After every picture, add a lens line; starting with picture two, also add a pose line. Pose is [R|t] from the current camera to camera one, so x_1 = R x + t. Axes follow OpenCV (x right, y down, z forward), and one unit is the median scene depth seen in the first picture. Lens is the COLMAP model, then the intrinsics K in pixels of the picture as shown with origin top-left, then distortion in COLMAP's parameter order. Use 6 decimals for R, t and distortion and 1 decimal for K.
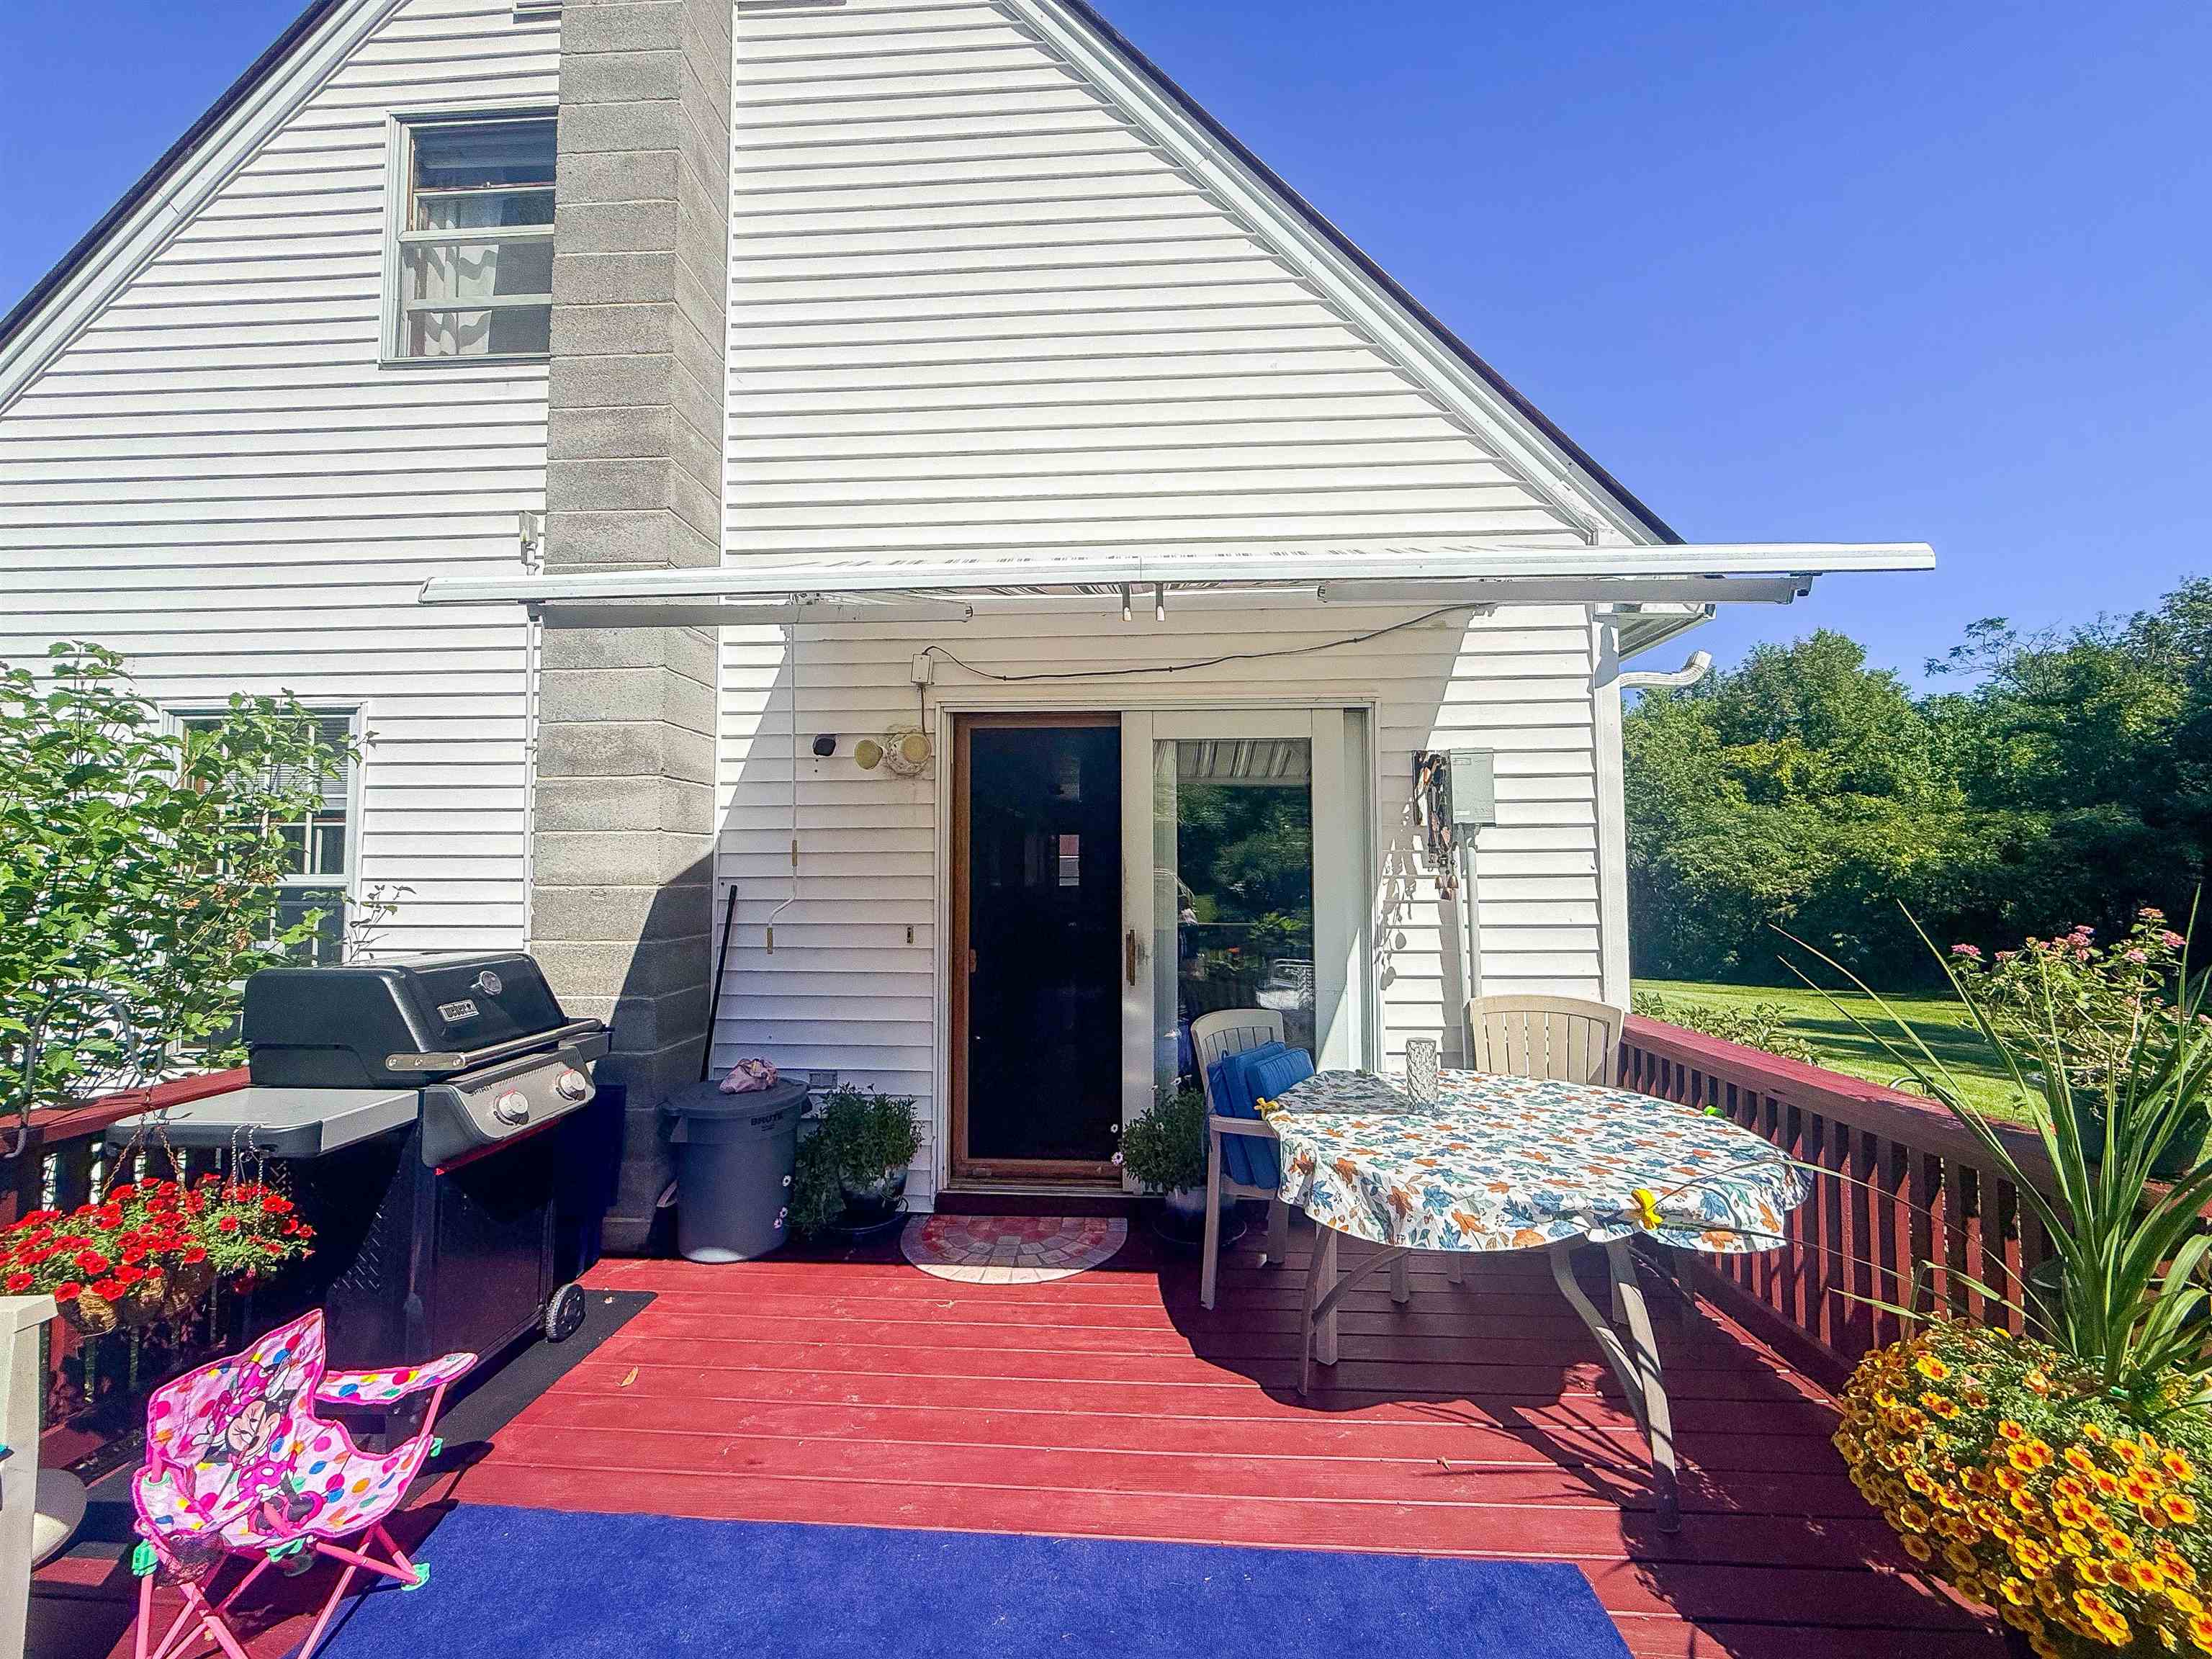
lens RADIAL K [[881.9, 0, 1103.0], [0, 881.9, 825.8], [0, 0, 1]] dist [-0.000452, 0.000620]
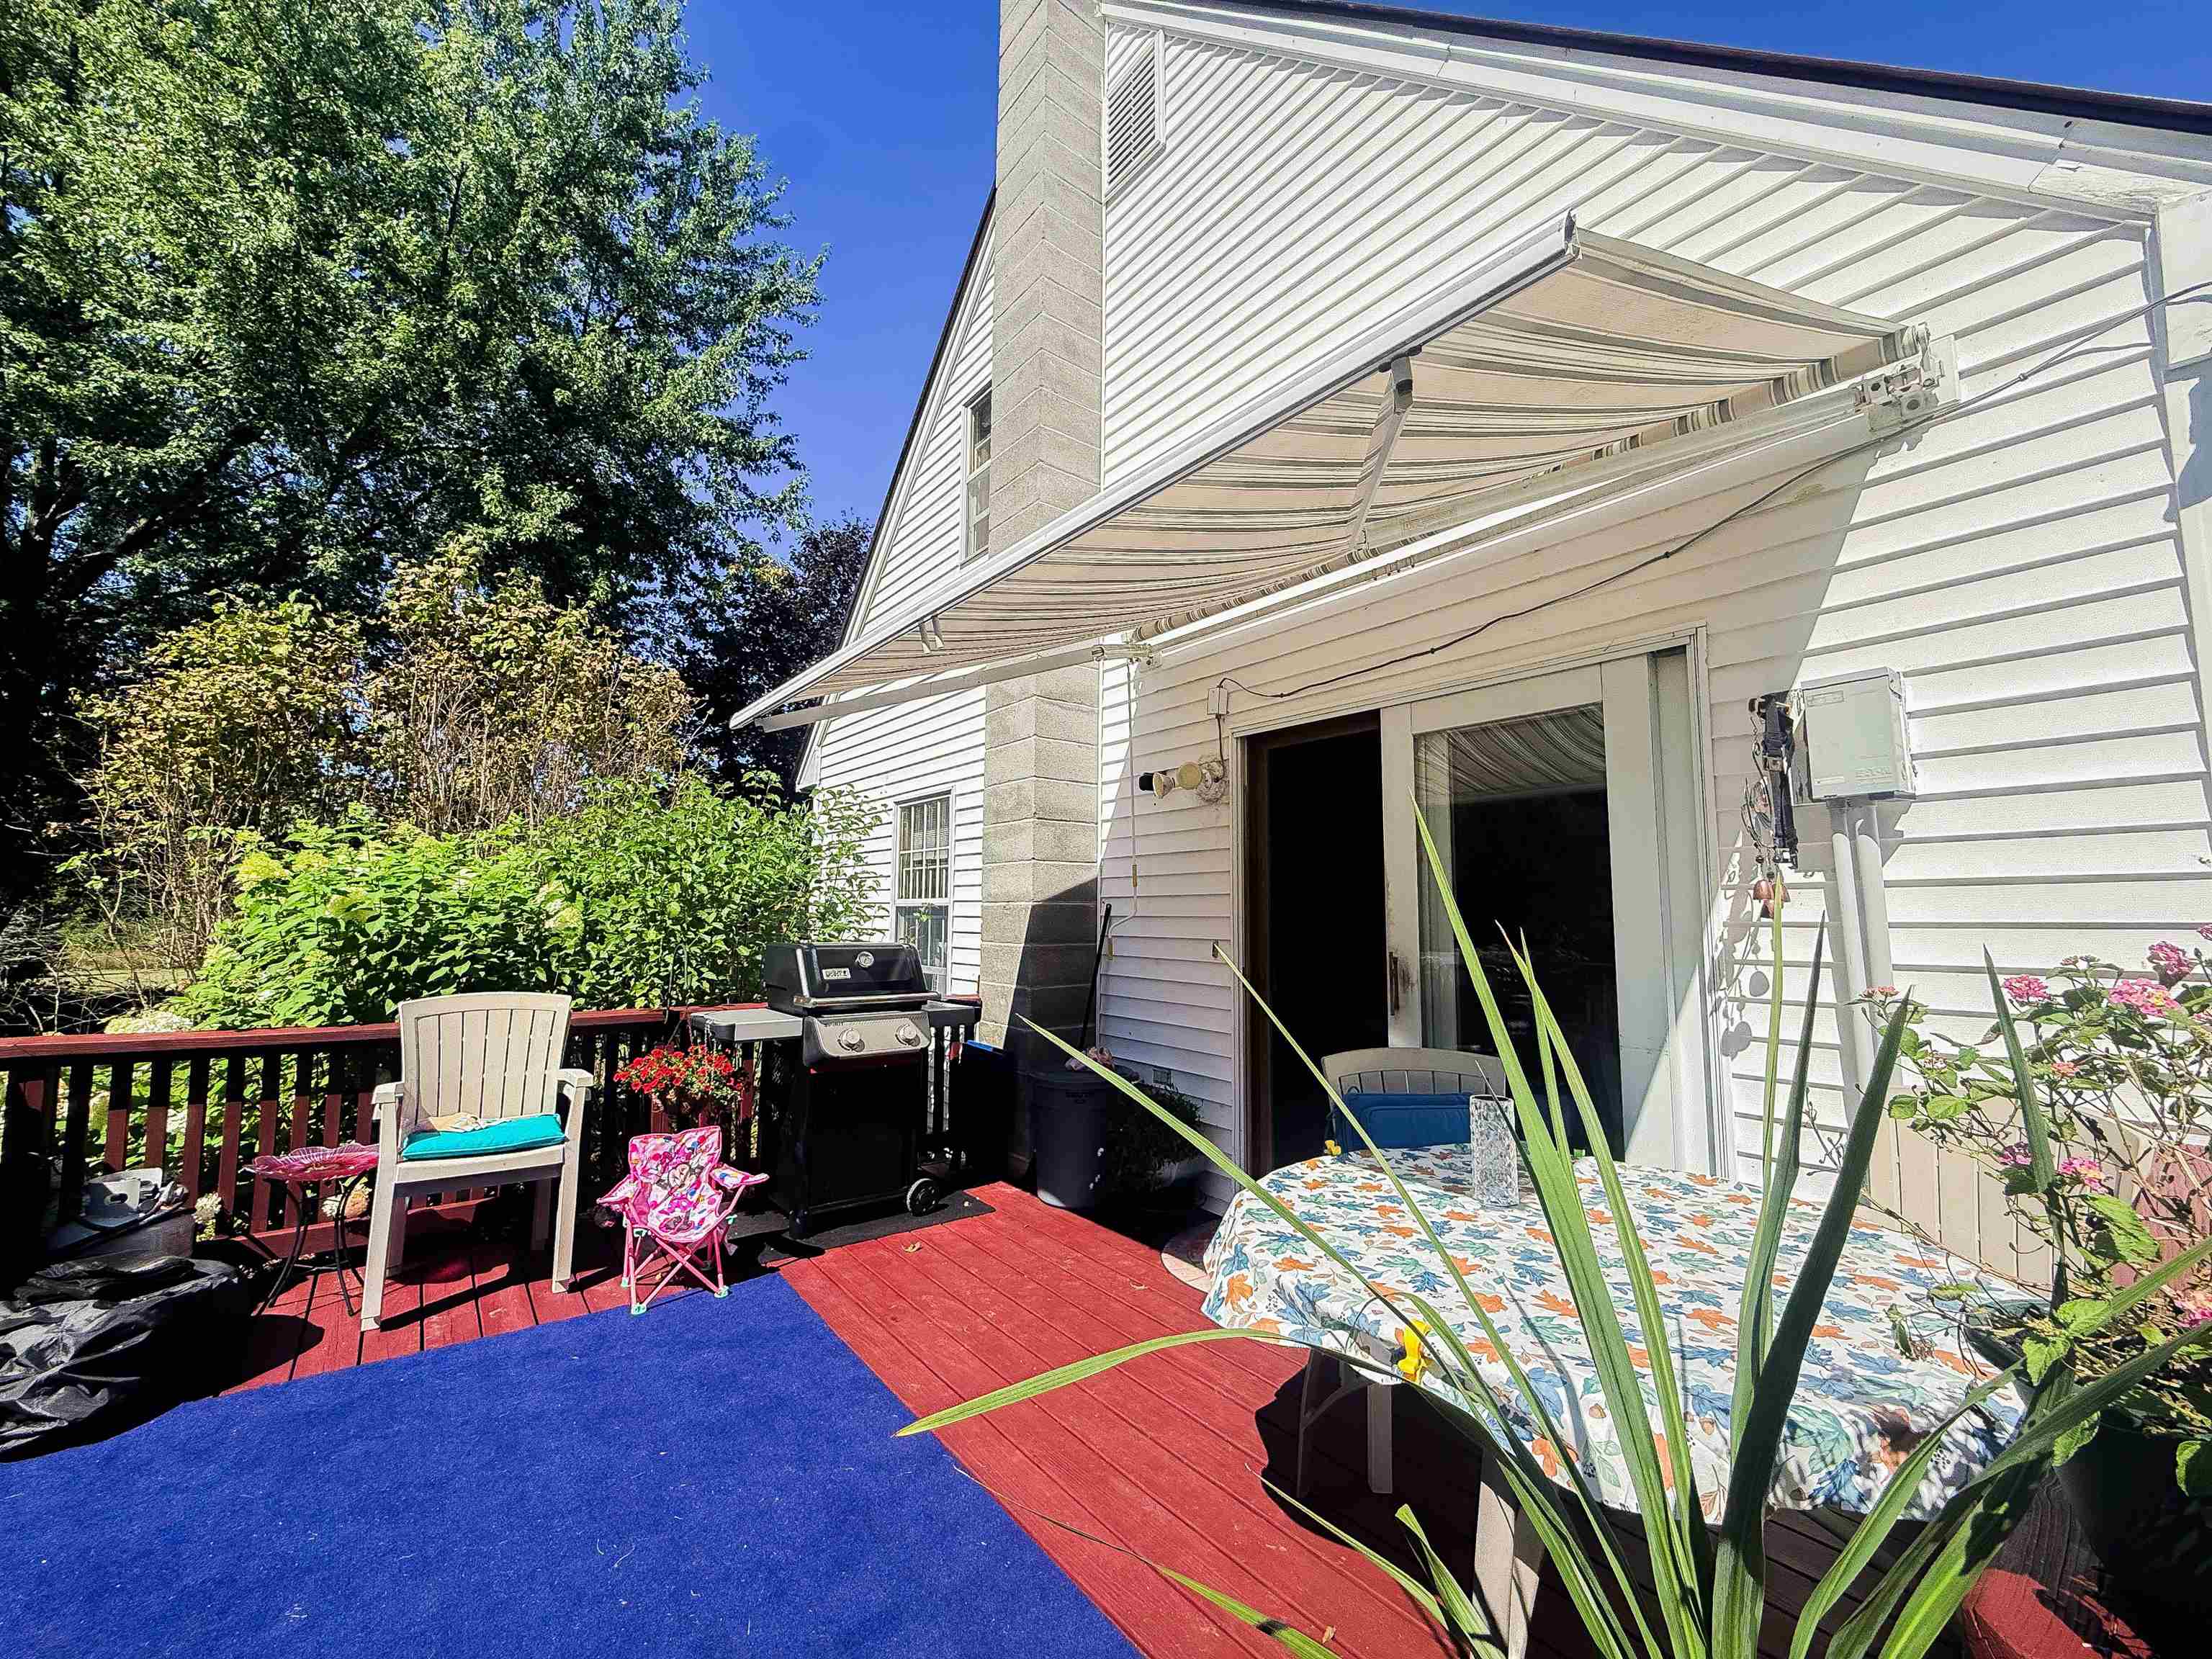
lens RADIAL K [[881.9, 0, 1103.0], [0, 881.9, 825.8], [0, 0, 1]] dist [-0.000452, 0.000620]
pose [[0.660228, -0.069198, -0.747871, 0.508285], [0.032754, 0.997452, -0.063376, 0.037970], [0.750351, 0.017347, 0.660812, 0.194510]]
